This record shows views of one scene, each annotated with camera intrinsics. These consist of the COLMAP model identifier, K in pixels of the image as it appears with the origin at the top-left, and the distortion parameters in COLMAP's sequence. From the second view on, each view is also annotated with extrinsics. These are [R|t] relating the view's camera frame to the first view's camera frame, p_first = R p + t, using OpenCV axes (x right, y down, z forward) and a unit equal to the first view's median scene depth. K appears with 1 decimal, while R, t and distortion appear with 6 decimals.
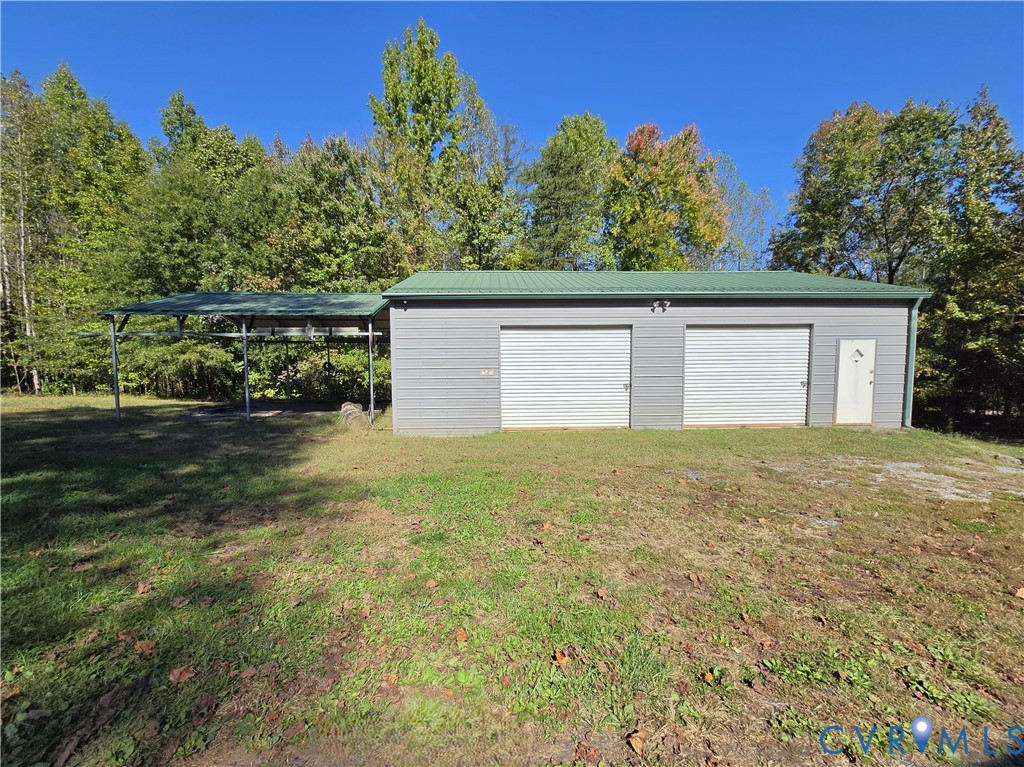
lens RADIAL K [[419.8, 0, 512.0], [0, 419.8, 383.5], [0, 0, 1]] dist [0.029154, 0.000257]
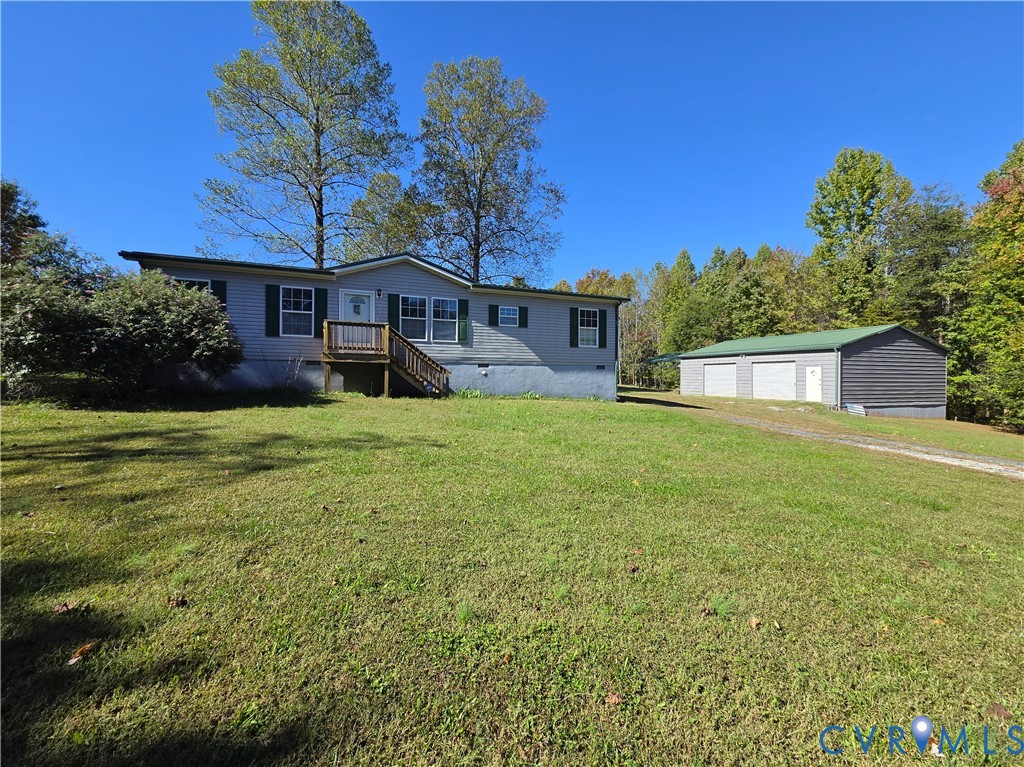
lens RADIAL K [[419.8, 0, 512.0], [0, 419.8, 383.5], [0, 0, 1]] dist [0.029154, 0.000257]
pose [[0.295742, 0.025094, -0.954938, 2.637673], [-0.087298, 0.996182, -0.000858, 0.147347], [0.951271, 0.083618, 0.296803, -1.375144]]
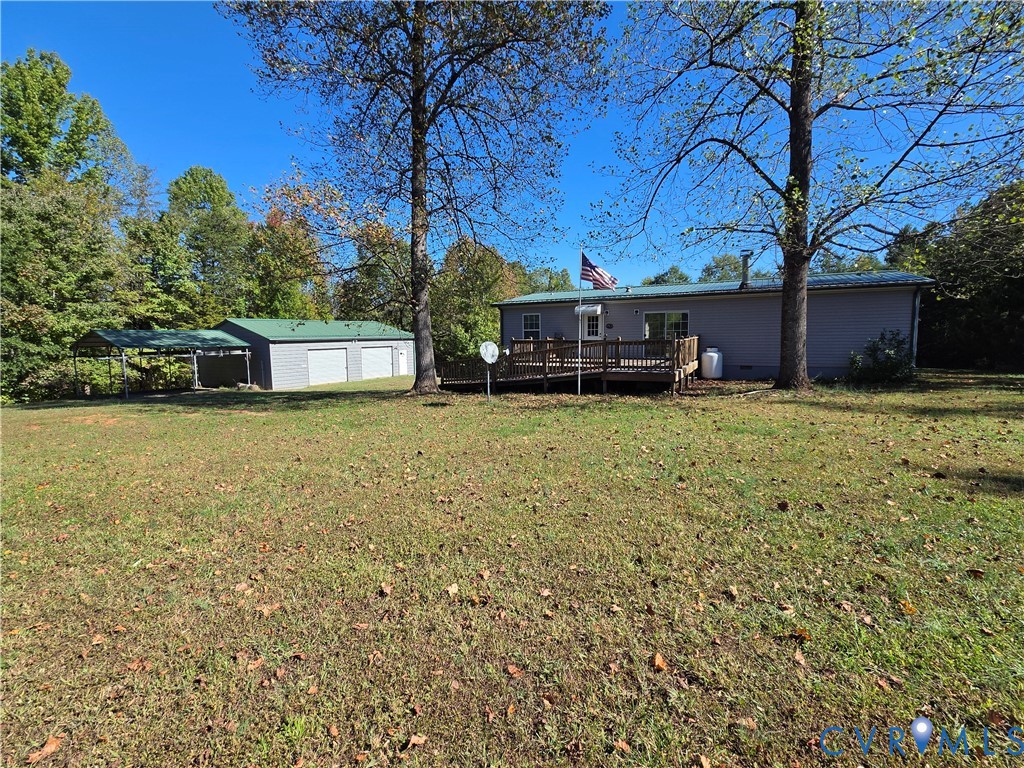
lens RADIAL K [[419.8, 0, 512.0], [0, 419.8, 384.0], [0, 0, 1]] dist [0.029154, 0.000257]
pose [[0.541652, -0.094099, 0.835319, -1.598977], [0.071332, 0.995276, 0.065864, 0.005304], [-0.837571, 0.023909, 0.545805, -1.615309]]
